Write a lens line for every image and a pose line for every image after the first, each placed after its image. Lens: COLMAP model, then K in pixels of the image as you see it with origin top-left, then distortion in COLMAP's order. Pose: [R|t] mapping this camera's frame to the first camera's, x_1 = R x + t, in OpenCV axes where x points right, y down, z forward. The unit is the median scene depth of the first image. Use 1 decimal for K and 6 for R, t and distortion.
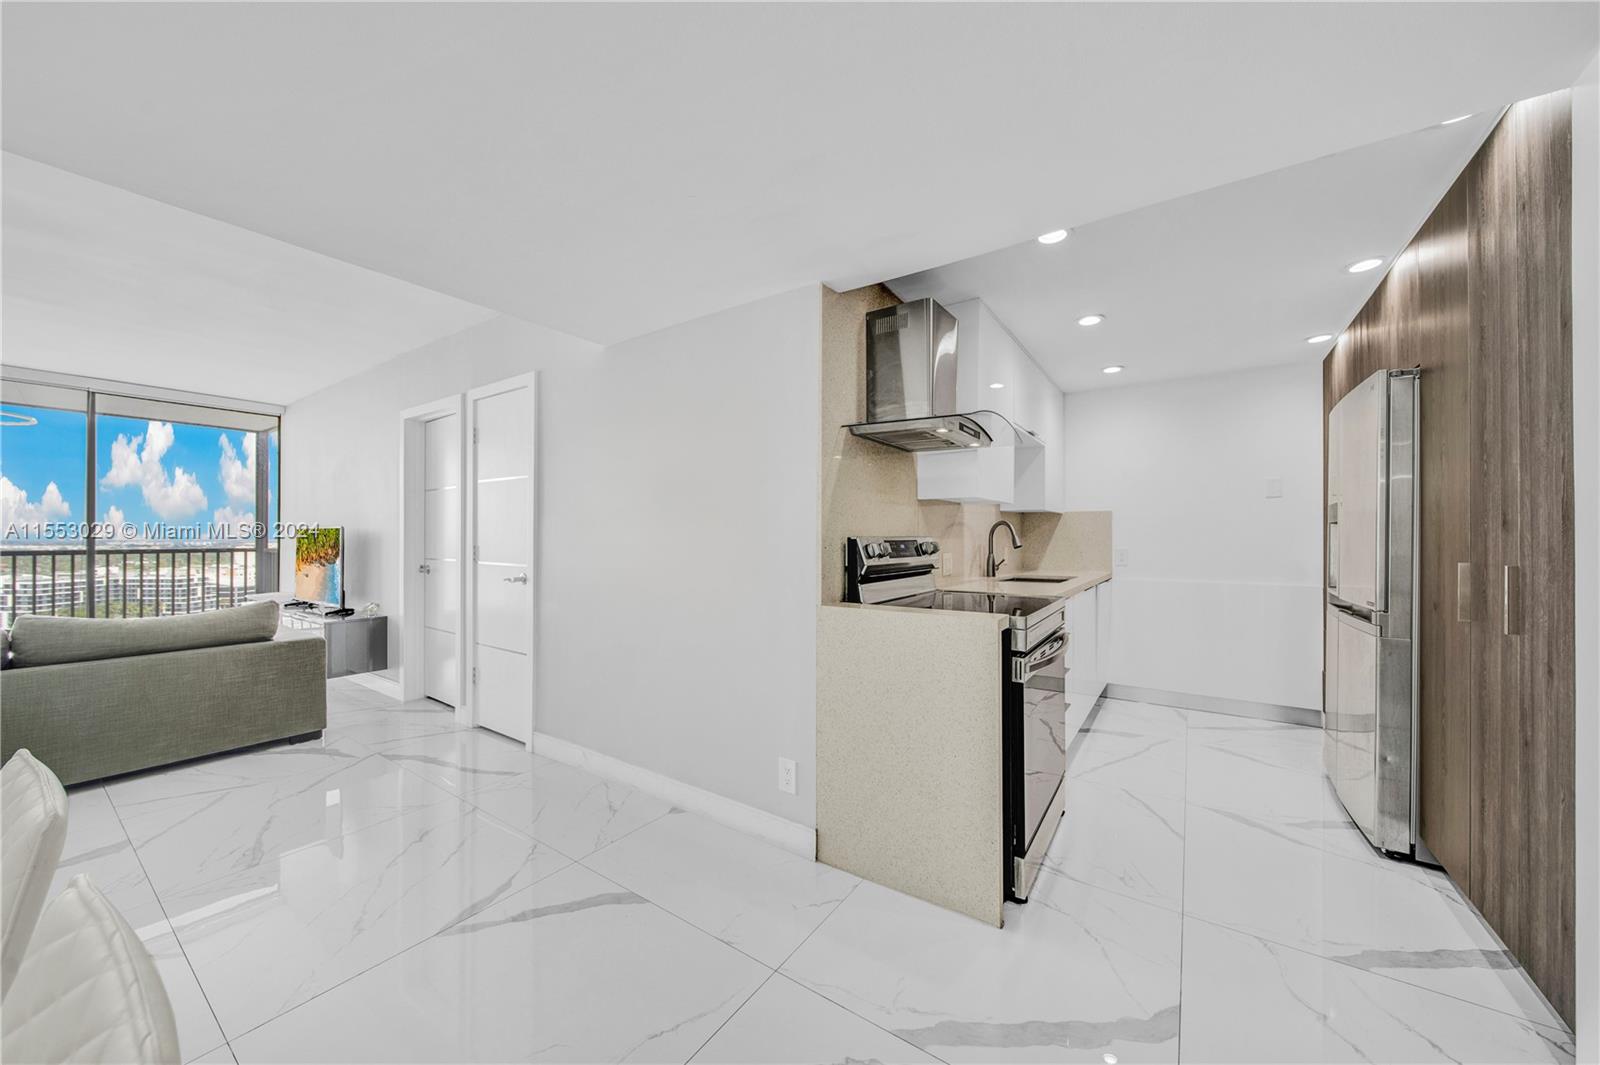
lens RADIAL K [[570.9, 0, 795.7], [0, 570.9, 537.4], [0, 0, 1]] dist [-0.000322, -0.000107]
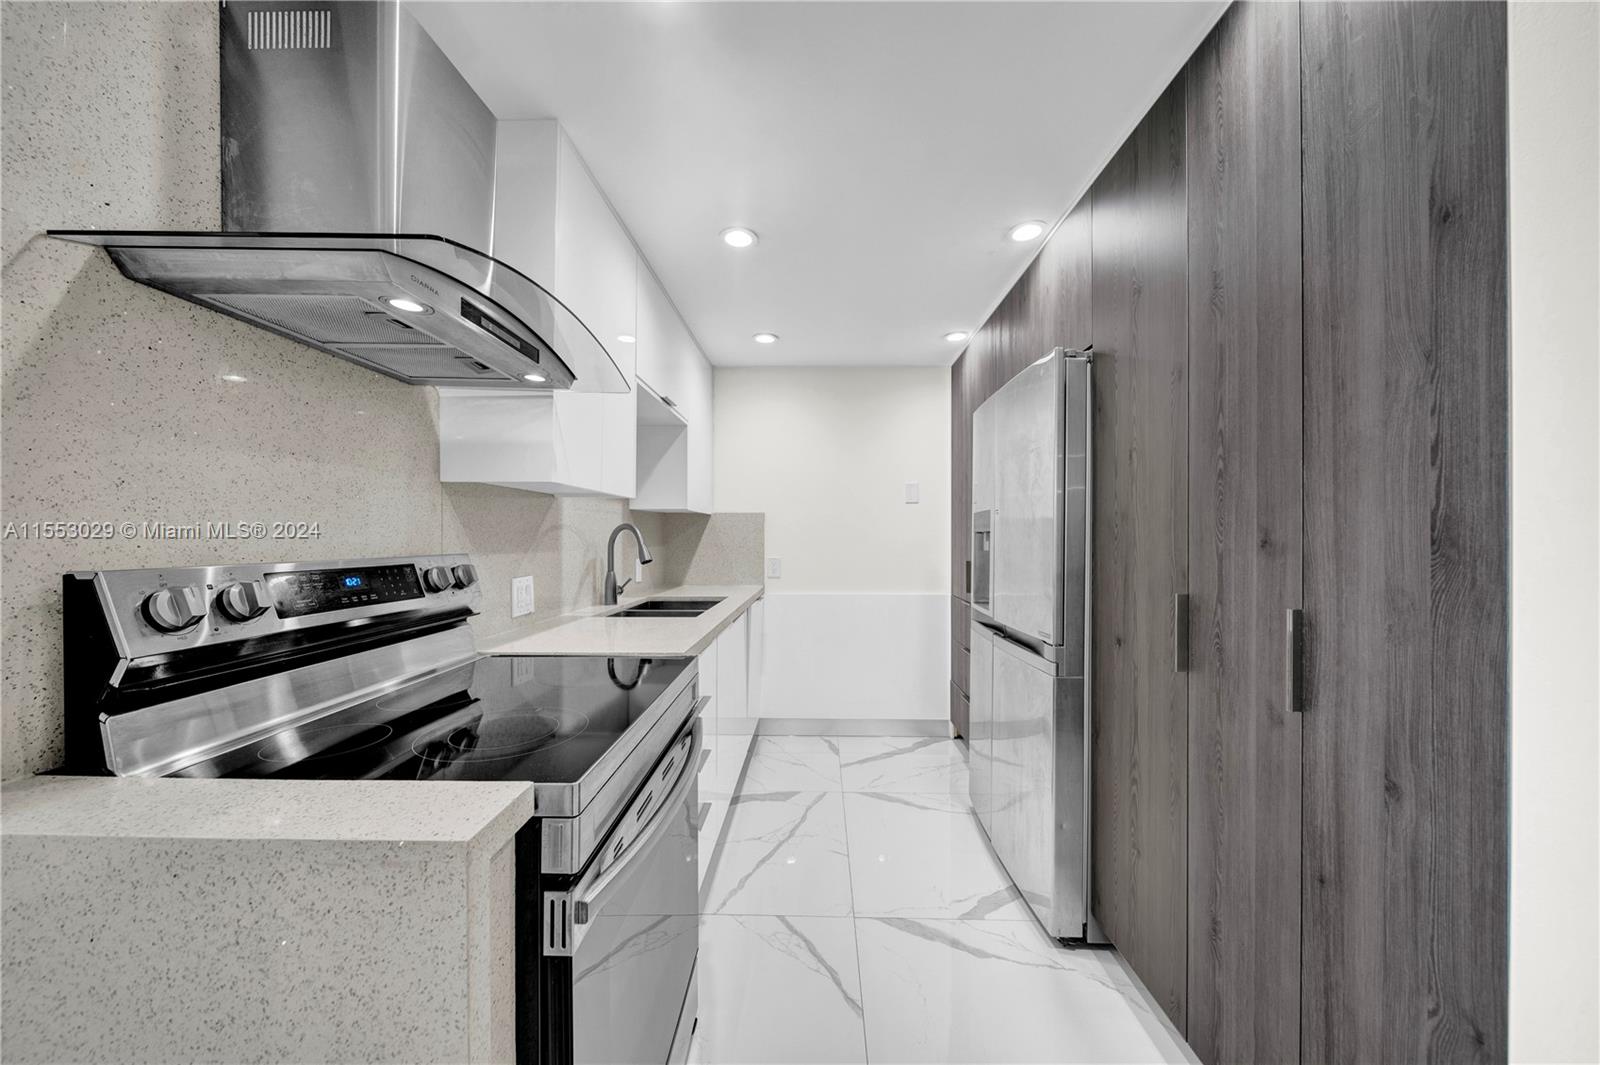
lens RADIAL K [[569.5, 0, 807.7], [0, 569.5, 538.5], [0, 0, 1]] dist [-0.002451, -0.000322]
pose [[0.832517, 0.000379, 0.553999, 0.212235], [-0.002276, 0.999994, 0.002736, -0.017515], [-0.553995, -0.003539, 0.832513, 0.395611]]
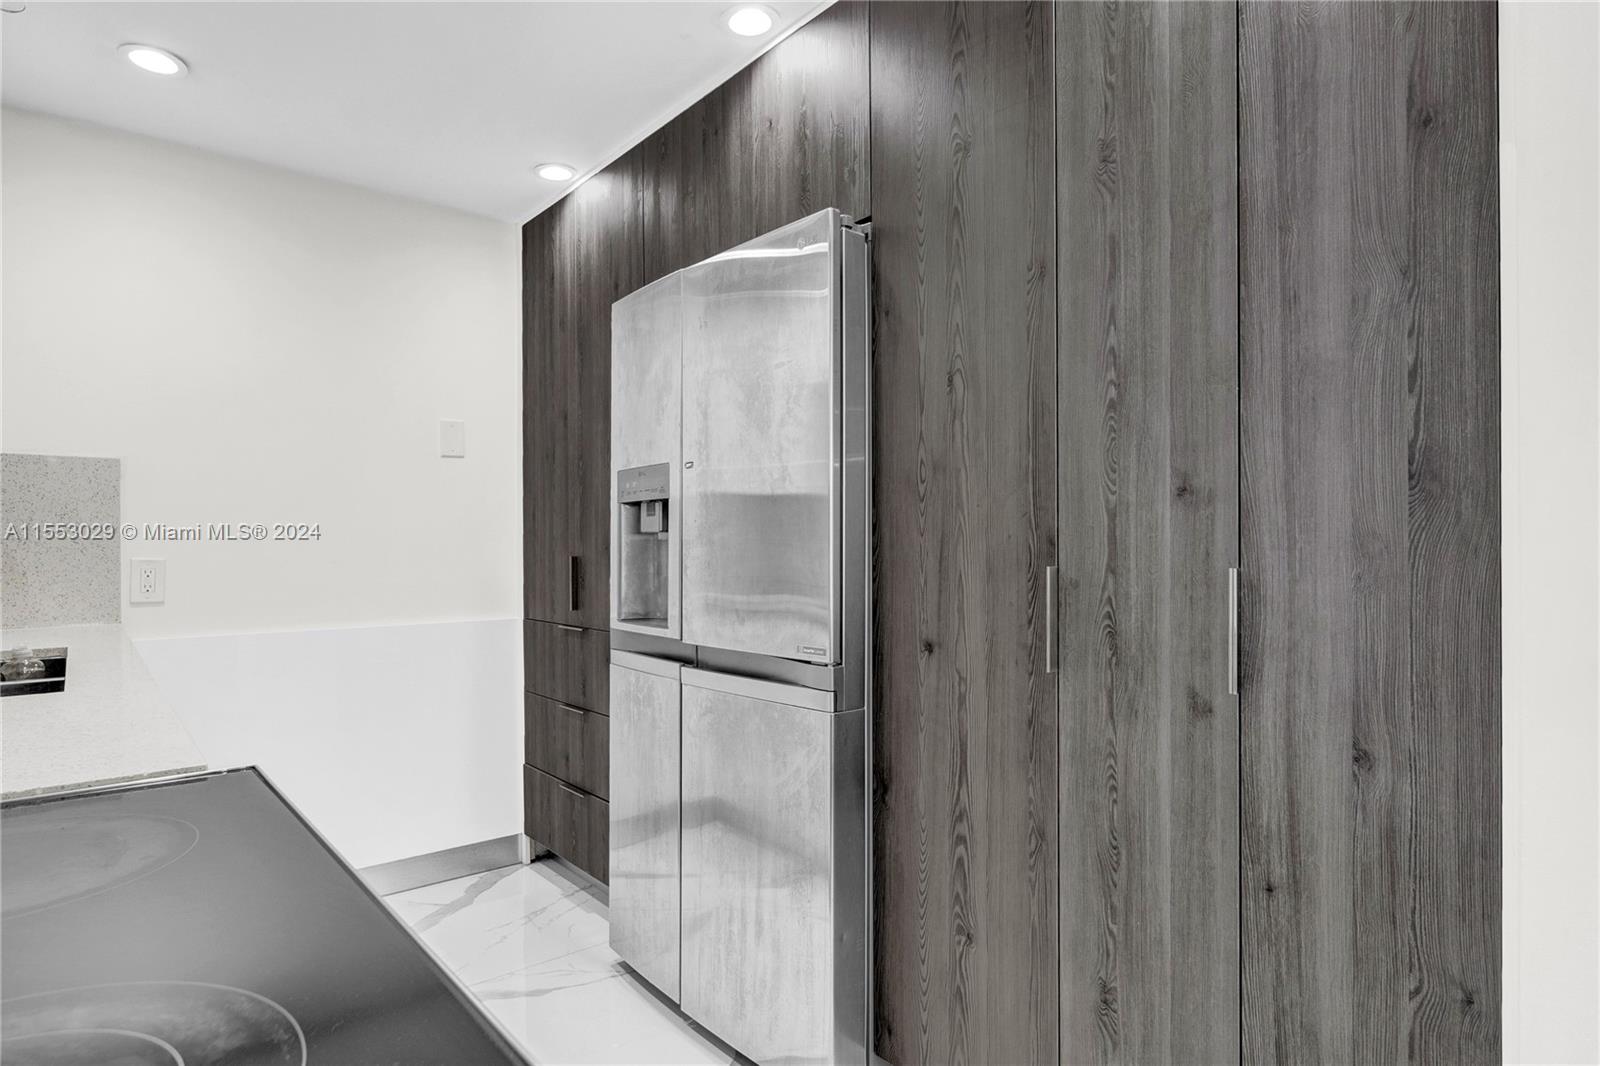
lens RADIAL K [[895.5, 0, 798.9], [0, 895.5, 546.3], [0, 0, 1]] dist [-0.001453, 0.001213]
pose [[0.276099, -0.003782, 0.961122, 0.162313], [0.001092, 0.999993, 0.003621, 0.013141], [-0.961129, 0.000050, 0.276101, 0.605359]]
